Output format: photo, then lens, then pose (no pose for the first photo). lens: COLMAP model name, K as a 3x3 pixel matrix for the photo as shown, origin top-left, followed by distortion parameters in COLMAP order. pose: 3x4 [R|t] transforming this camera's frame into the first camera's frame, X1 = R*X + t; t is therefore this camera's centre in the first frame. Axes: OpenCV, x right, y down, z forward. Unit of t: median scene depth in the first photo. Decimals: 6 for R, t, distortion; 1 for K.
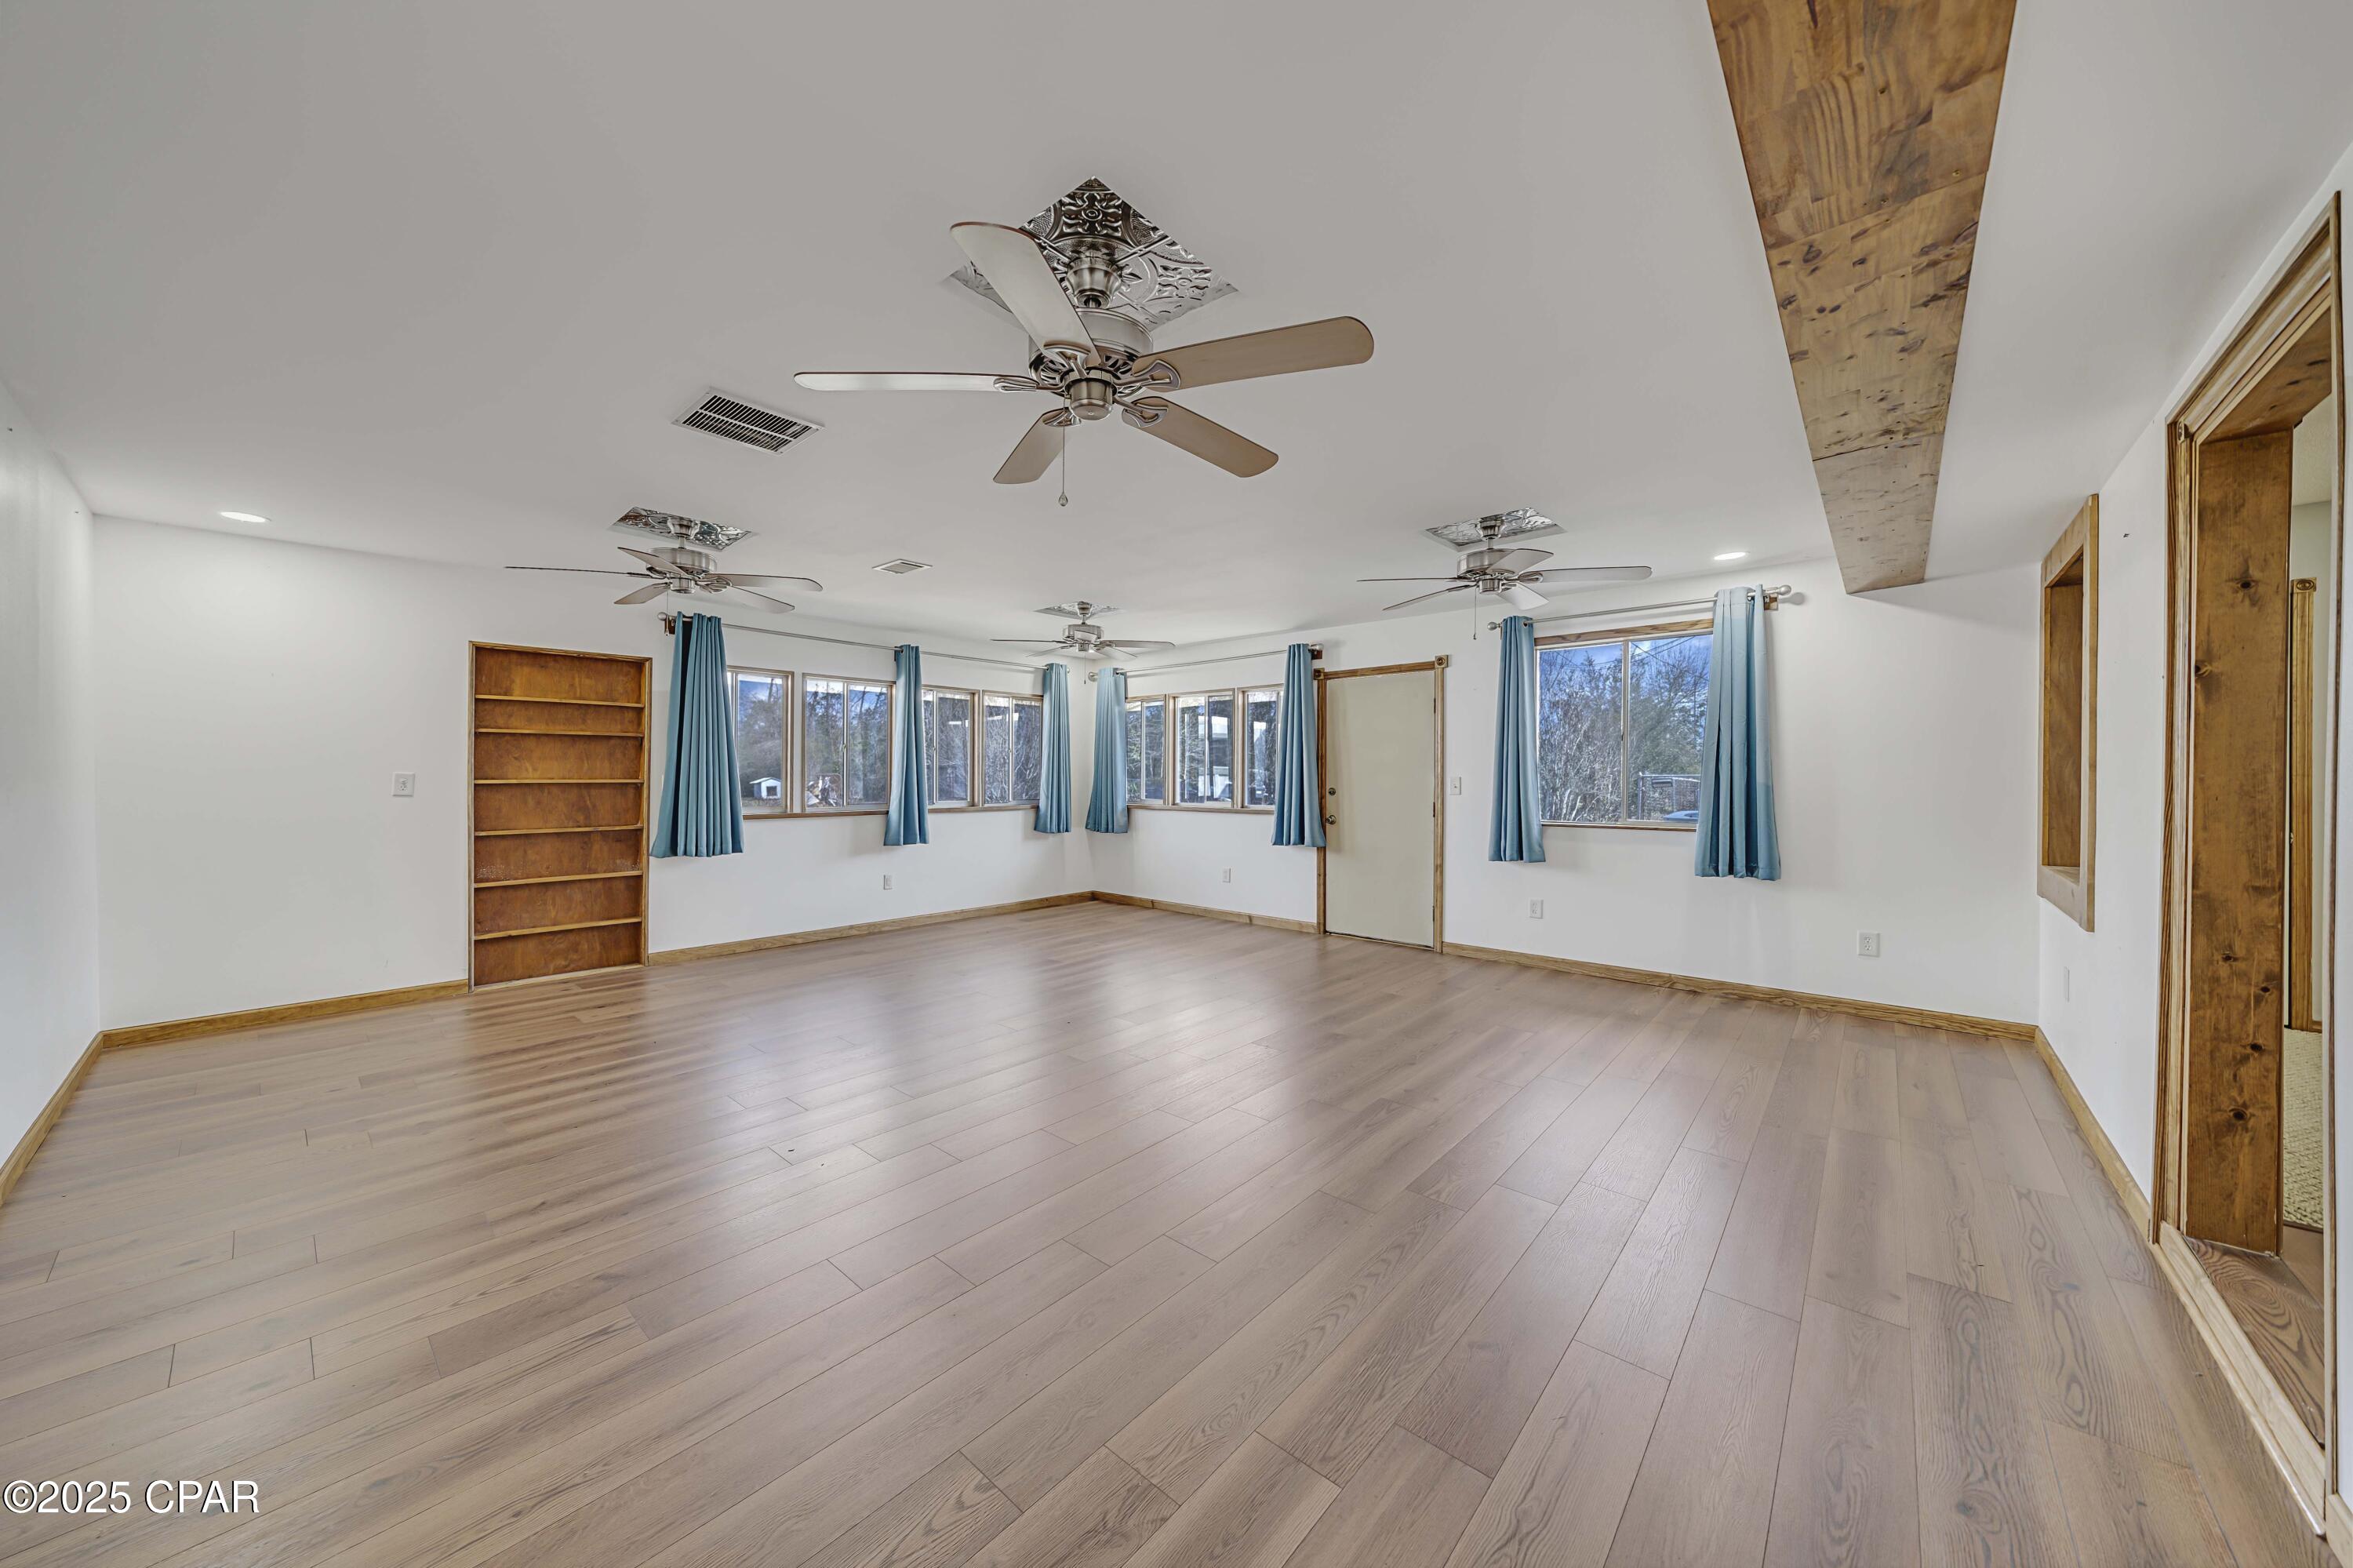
lens RADIAL K [[809.1, 0, 1157.6], [0, 809.1, 776.2], [0, 0, 1]] dist [-0.004368, 0.000748]
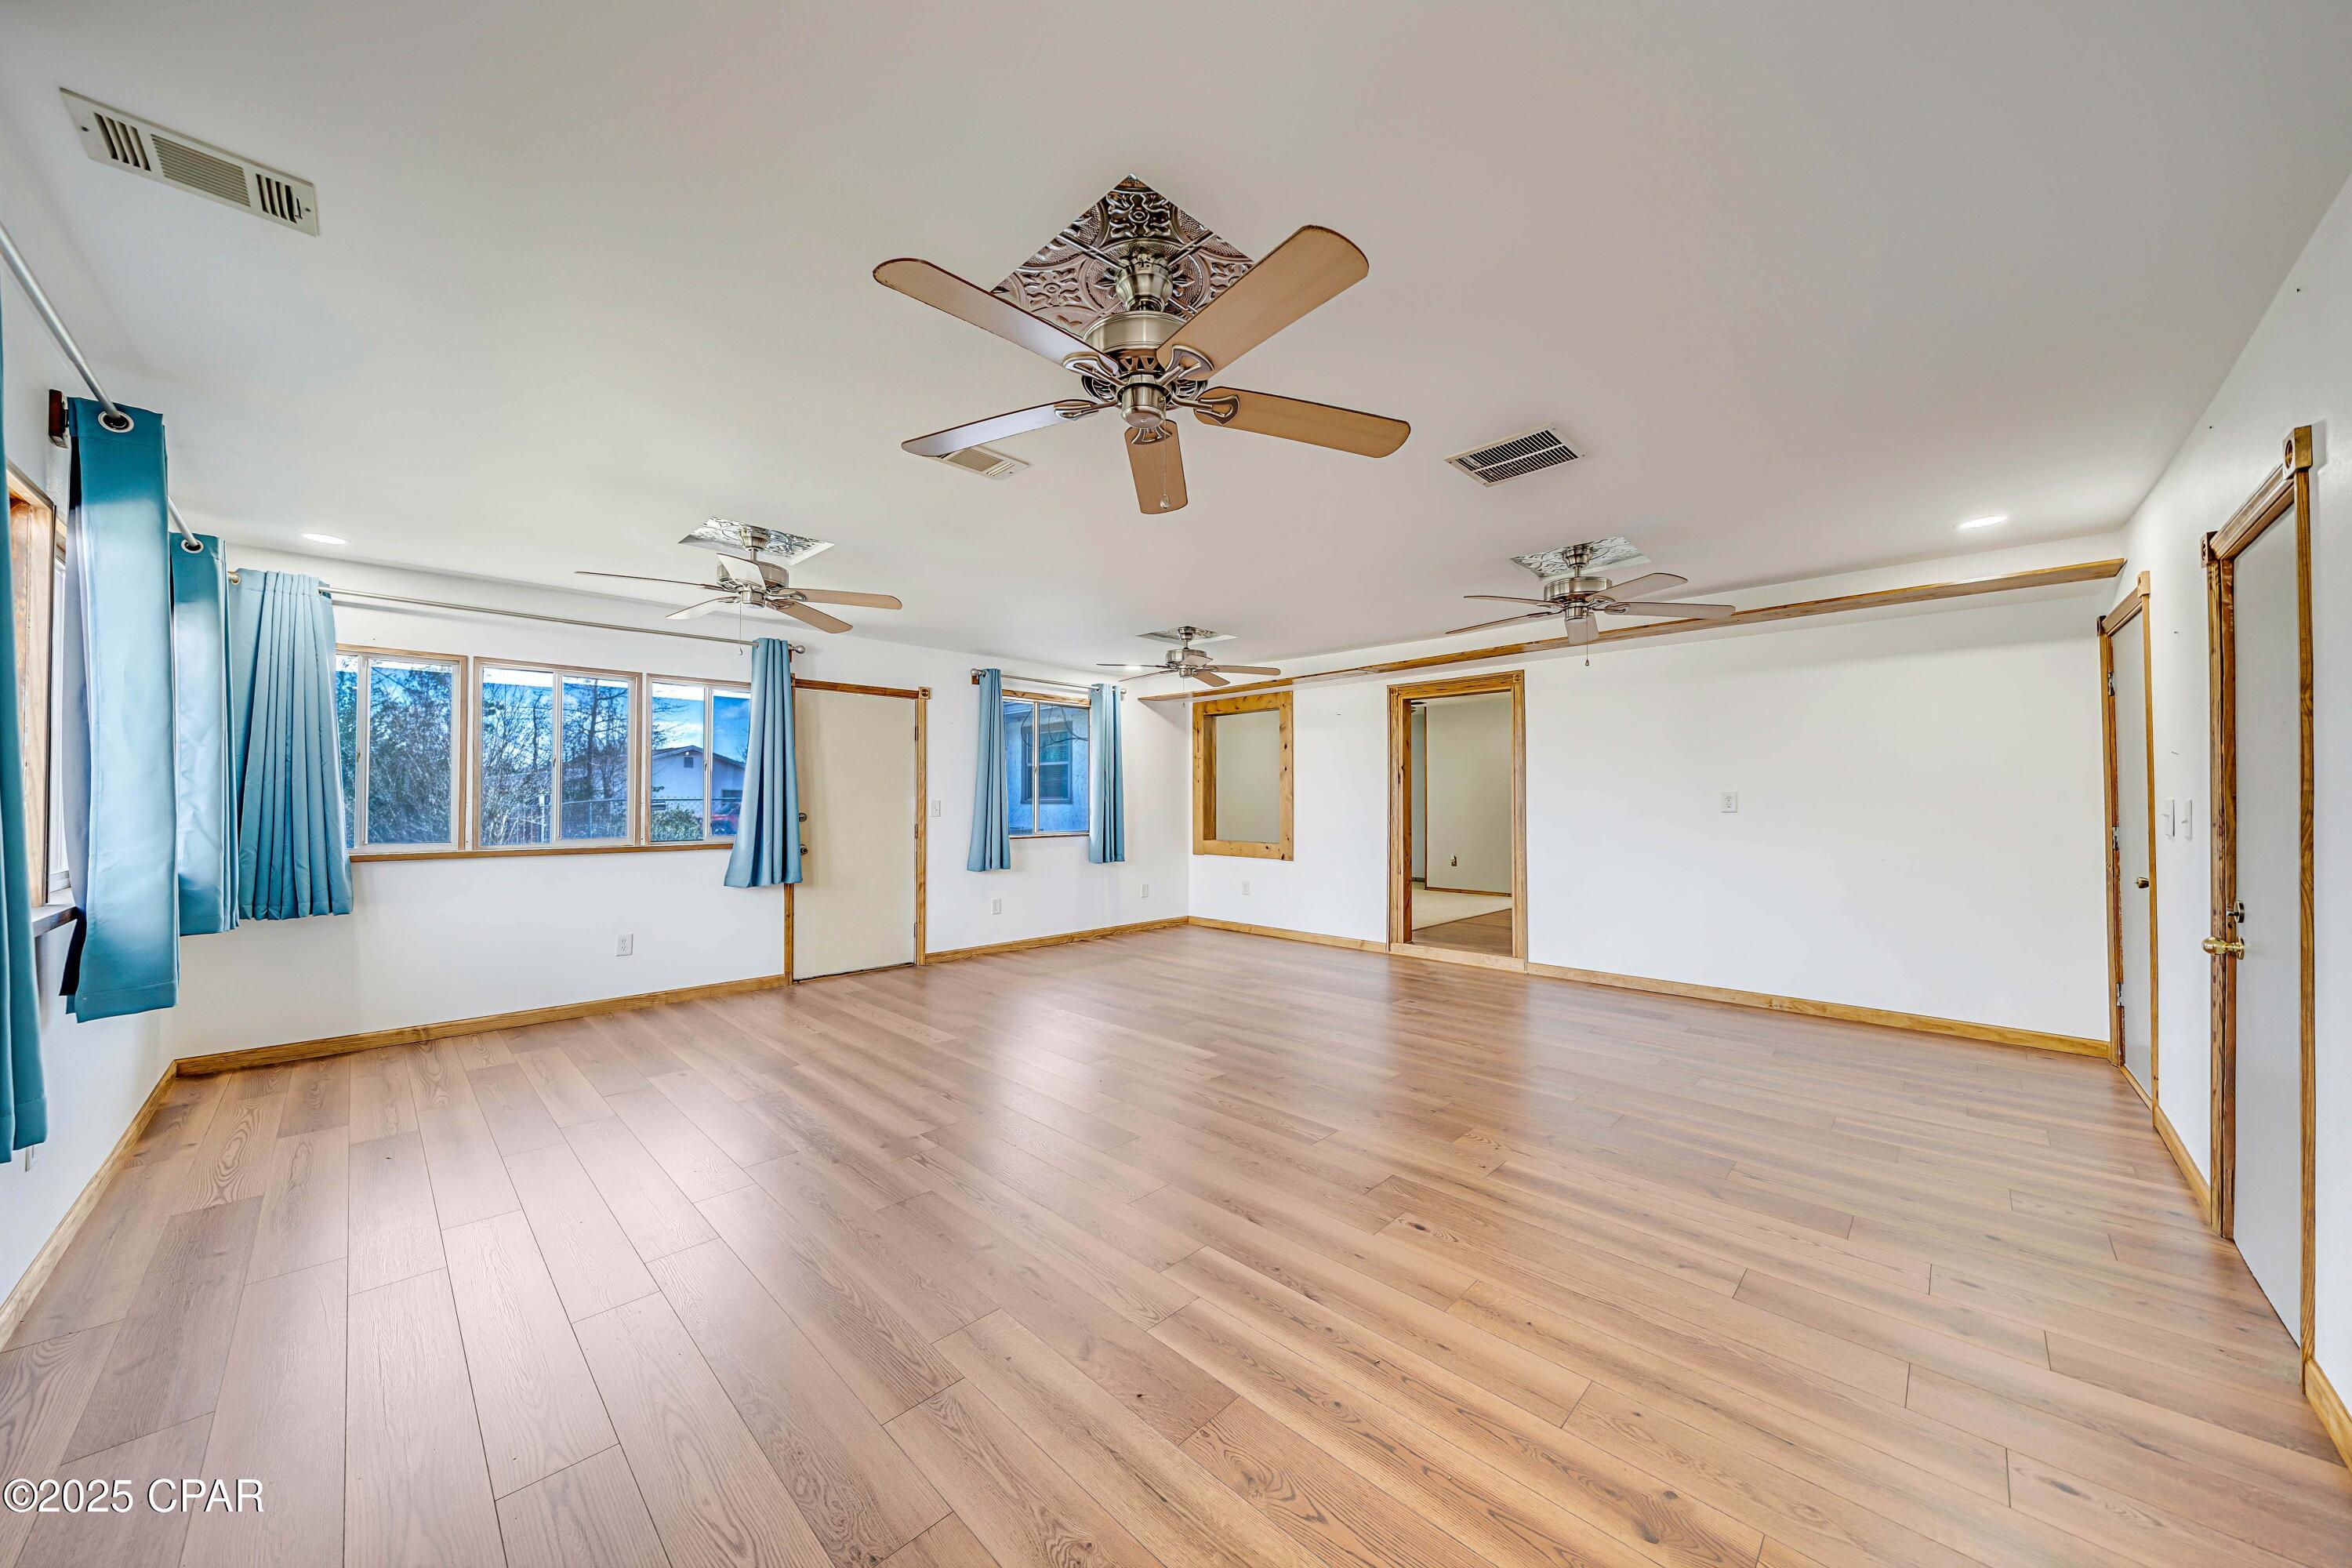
lens RADIAL K [[808.7, 0, 1159.7], [0, 808.7, 794.4], [0, 0, 1]] dist [-0.004368, 0.000748]
pose [[0.056346, 0.004185, 0.998403, -0.696686], [-0.002628, 0.999988, -0.004043, -0.003491], [-0.998408, -0.002396, 0.056356, 0.625754]]
